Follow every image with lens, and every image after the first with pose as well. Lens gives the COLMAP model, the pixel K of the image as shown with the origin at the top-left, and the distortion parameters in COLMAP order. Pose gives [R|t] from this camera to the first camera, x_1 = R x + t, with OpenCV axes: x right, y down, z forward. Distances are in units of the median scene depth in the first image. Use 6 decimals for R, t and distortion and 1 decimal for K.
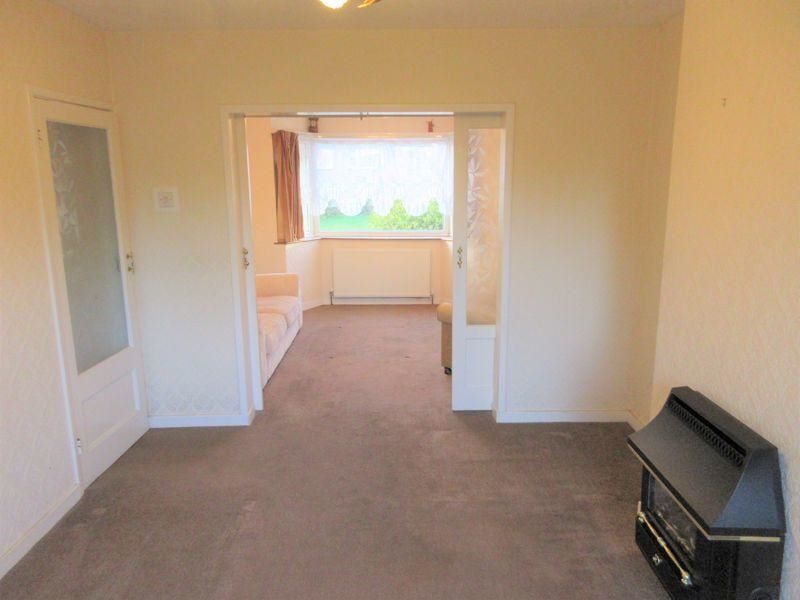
lens RADIAL K [[598.4, 0, 399.4], [0, 598.4, 297.6], [0, 0, 1]] dist [0.001425, -0.000434]
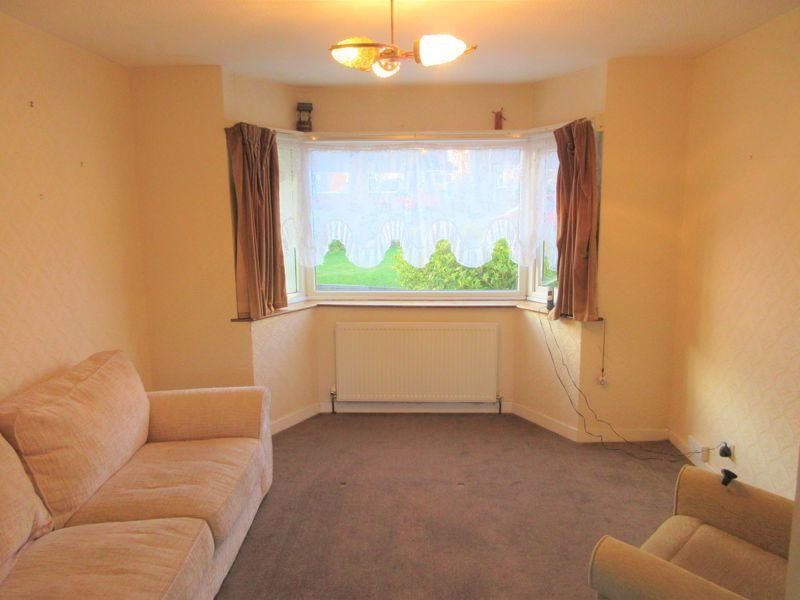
lens RADIAL K [[598.4, 0, 400.6], [0, 598.4, 300.5], [0, 0, 1]] dist [0.001425, -0.000434]
pose [[0.999543, 0.001107, -0.030205, -0.028254], [-0.002129, 0.999425, -0.033836, -0.085285], [0.030151, 0.033885, 0.998971, 0.406975]]
